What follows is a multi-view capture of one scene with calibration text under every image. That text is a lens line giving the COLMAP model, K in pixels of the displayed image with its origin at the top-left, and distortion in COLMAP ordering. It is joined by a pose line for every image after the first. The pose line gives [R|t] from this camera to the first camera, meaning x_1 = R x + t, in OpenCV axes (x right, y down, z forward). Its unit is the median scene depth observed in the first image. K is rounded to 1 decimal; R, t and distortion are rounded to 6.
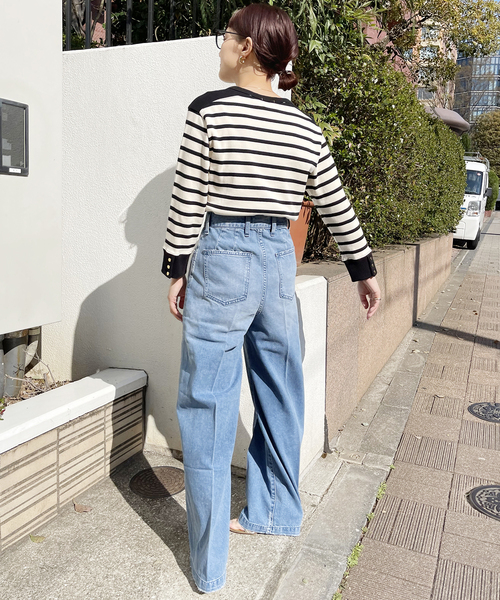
lens RADIAL K [[491.8, 0, 242.9], [0, 491.8, 249.8], [0, 0, 1]] dist [0.003193, 0.004280]
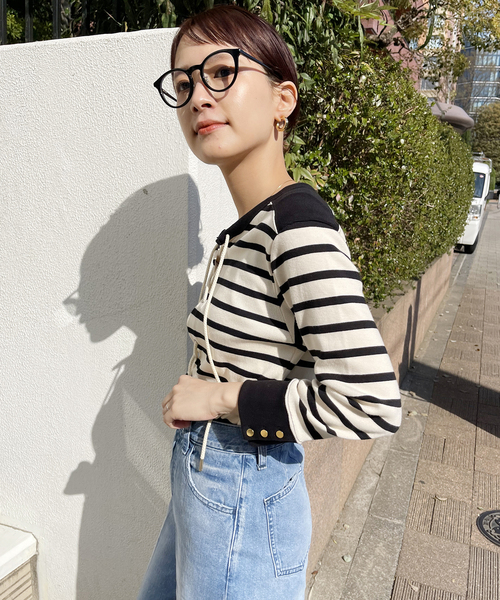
lens RADIAL K [[464.0, 0, 249.8], [0, 464.0, 291.1], [0, 0, 1]] dist [0.009853, -0.001135]
pose [[0.999939, 0.009348, 0.005961, 0.076692], [-0.009965, 0.993463, 0.113716, -0.133390], [-0.004859, -0.113769, 0.993495, 0.281127]]
